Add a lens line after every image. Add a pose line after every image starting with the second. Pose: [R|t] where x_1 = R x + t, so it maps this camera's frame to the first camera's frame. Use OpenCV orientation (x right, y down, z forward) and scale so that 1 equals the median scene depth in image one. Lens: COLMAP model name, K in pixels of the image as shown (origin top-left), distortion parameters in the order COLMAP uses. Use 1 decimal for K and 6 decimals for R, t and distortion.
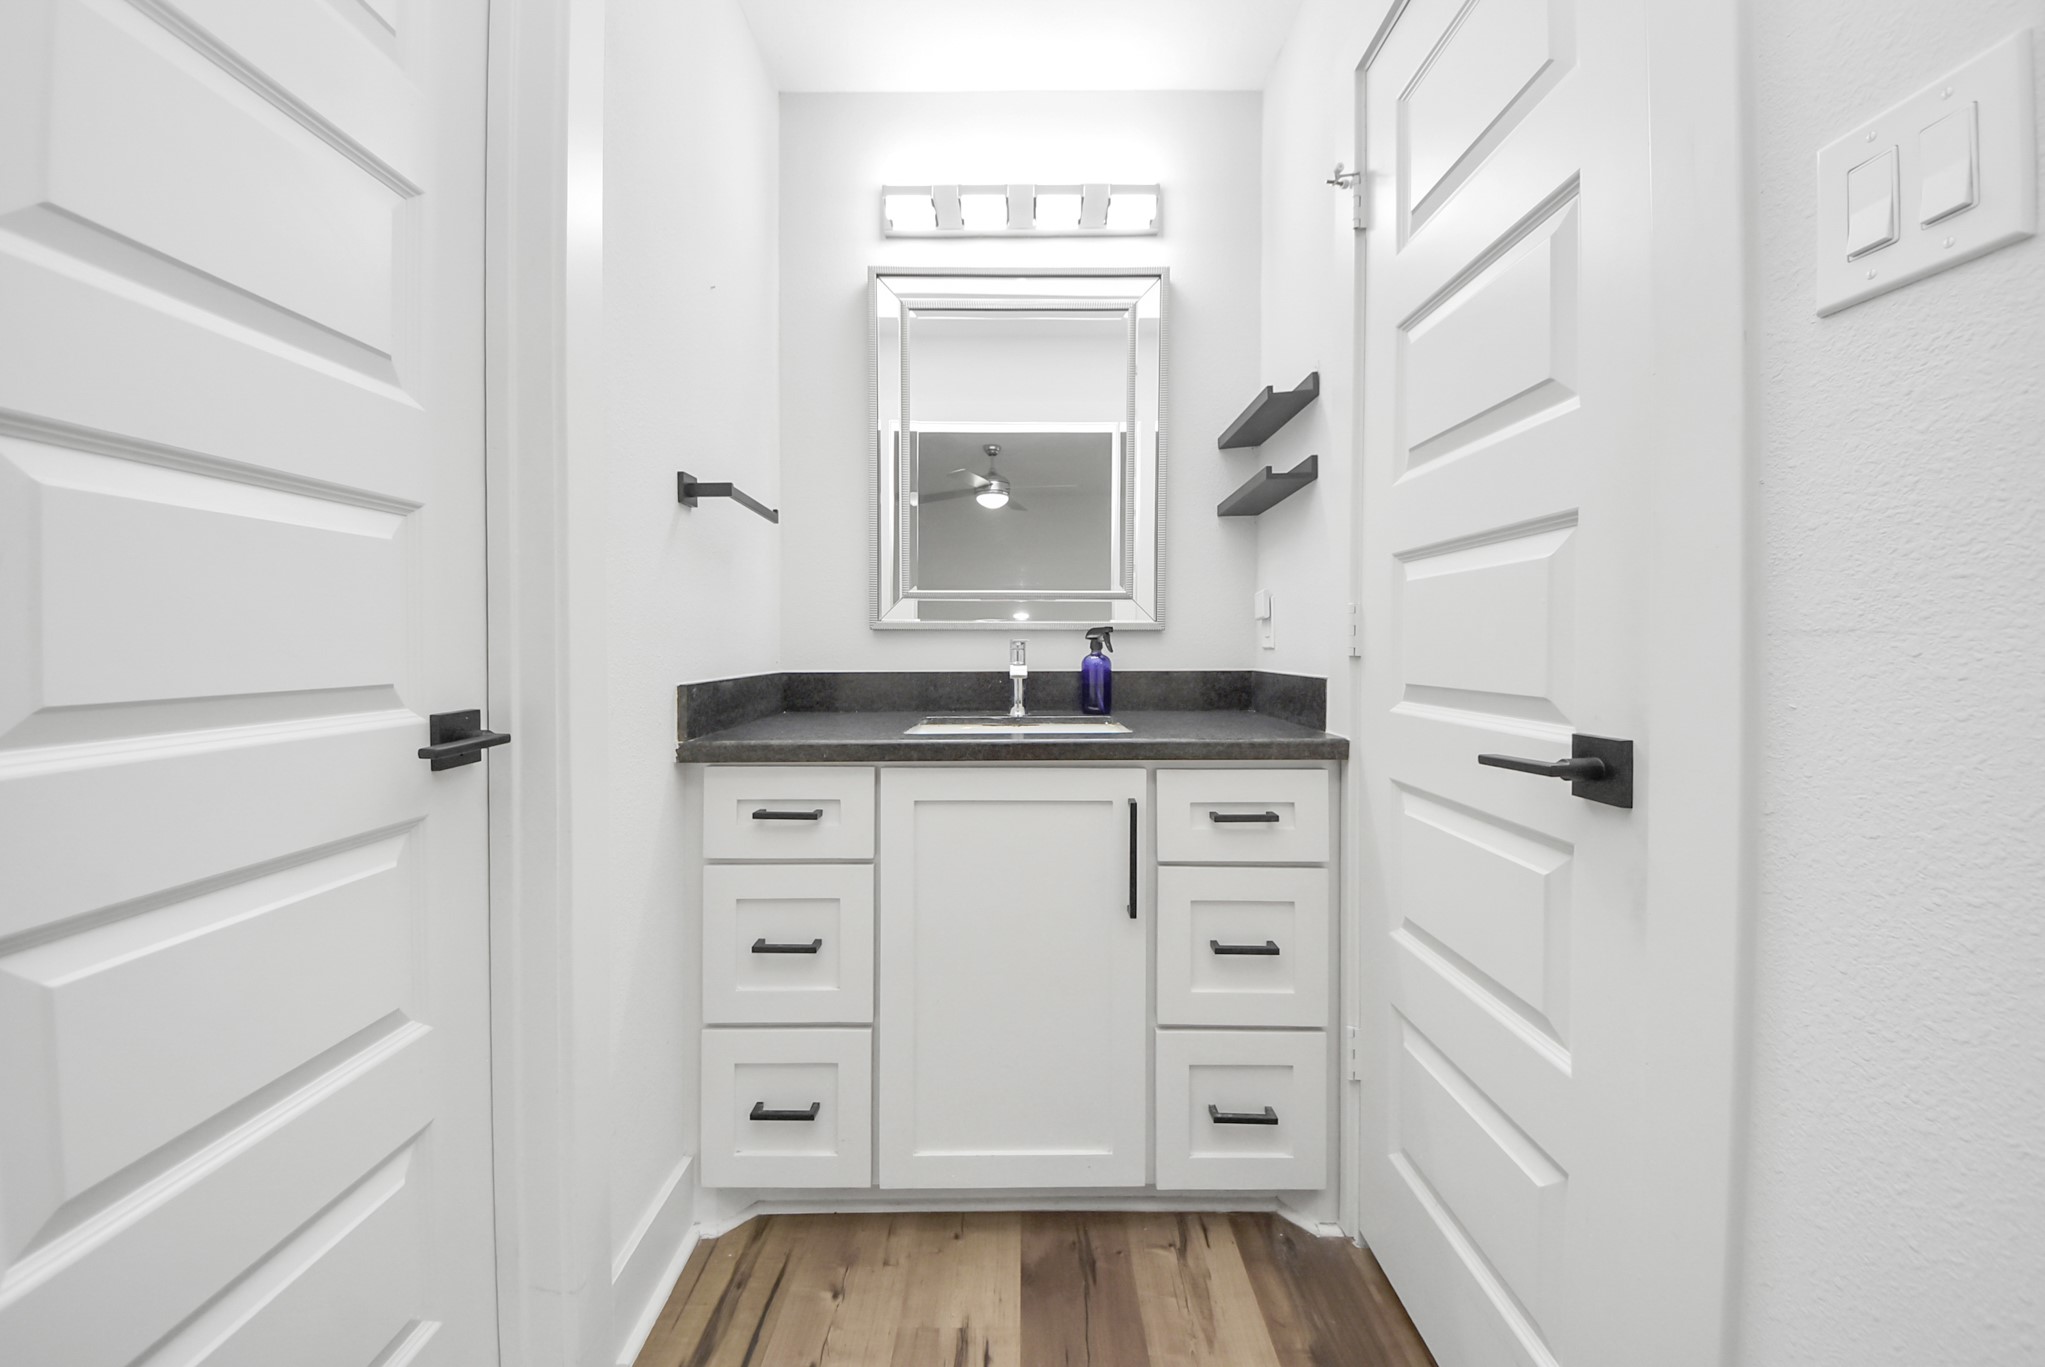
lens RADIAL K [[751.8, 0, 1008.4], [0, 751.8, 653.0], [0, 0, 1]] dist [0.001045, -0.003349]
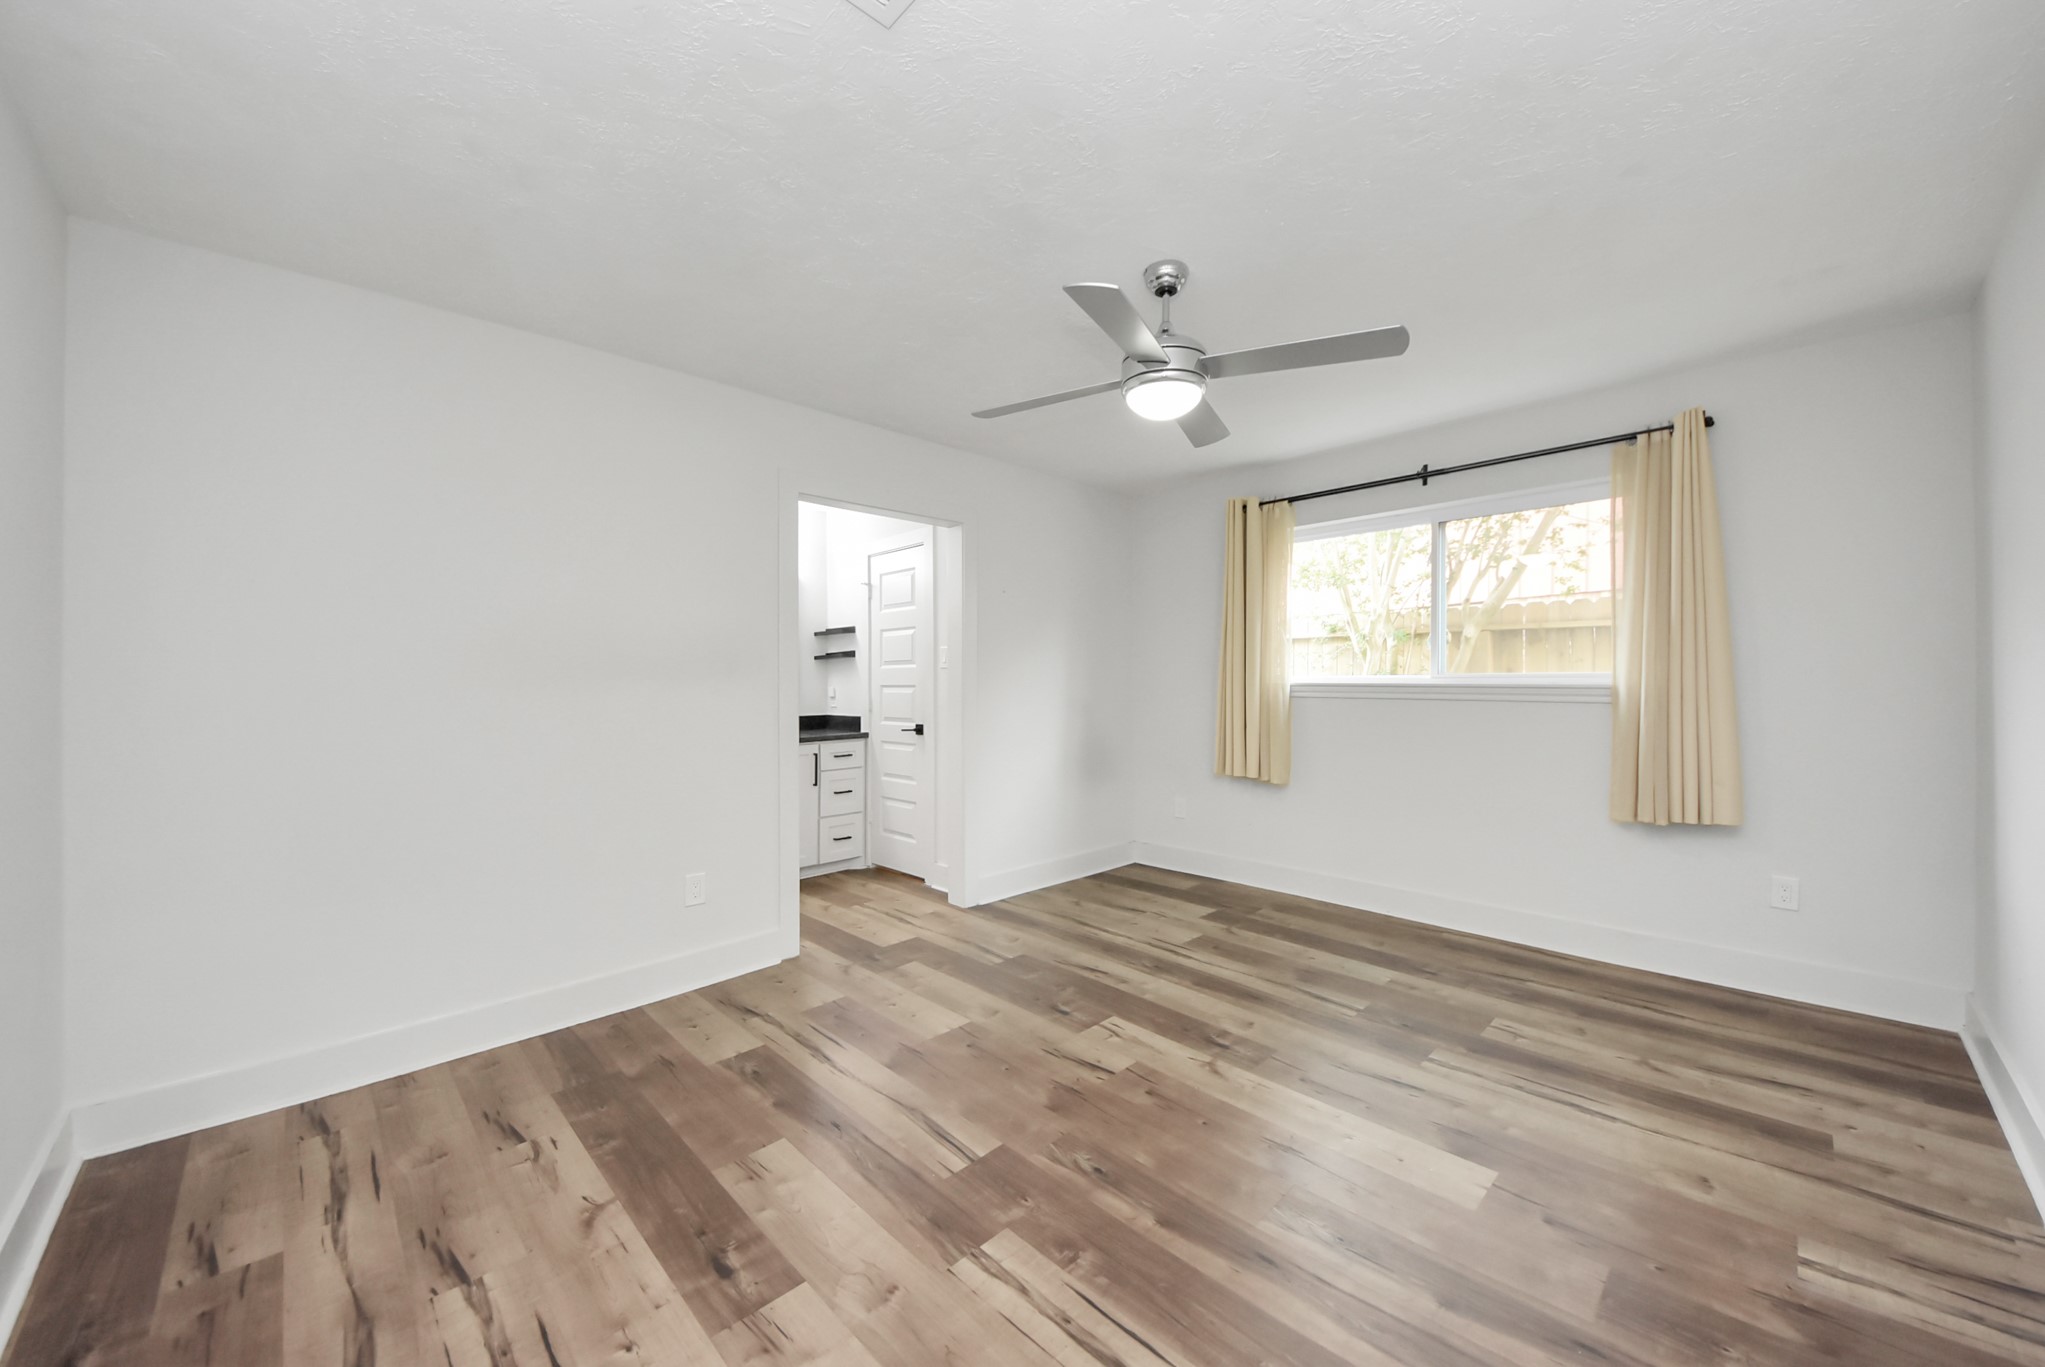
lens RADIAL K [[751.8, 0, 1017.8], [0, 751.8, 686.2], [0, 0, 1]] dist [0.001045, -0.003349]
pose [[0.712562, -0.000994, 0.701608, -1.634484], [0.009141, 0.999927, -0.007867, -0.079843], [-0.701549, 0.012019, 0.712520, -2.187713]]
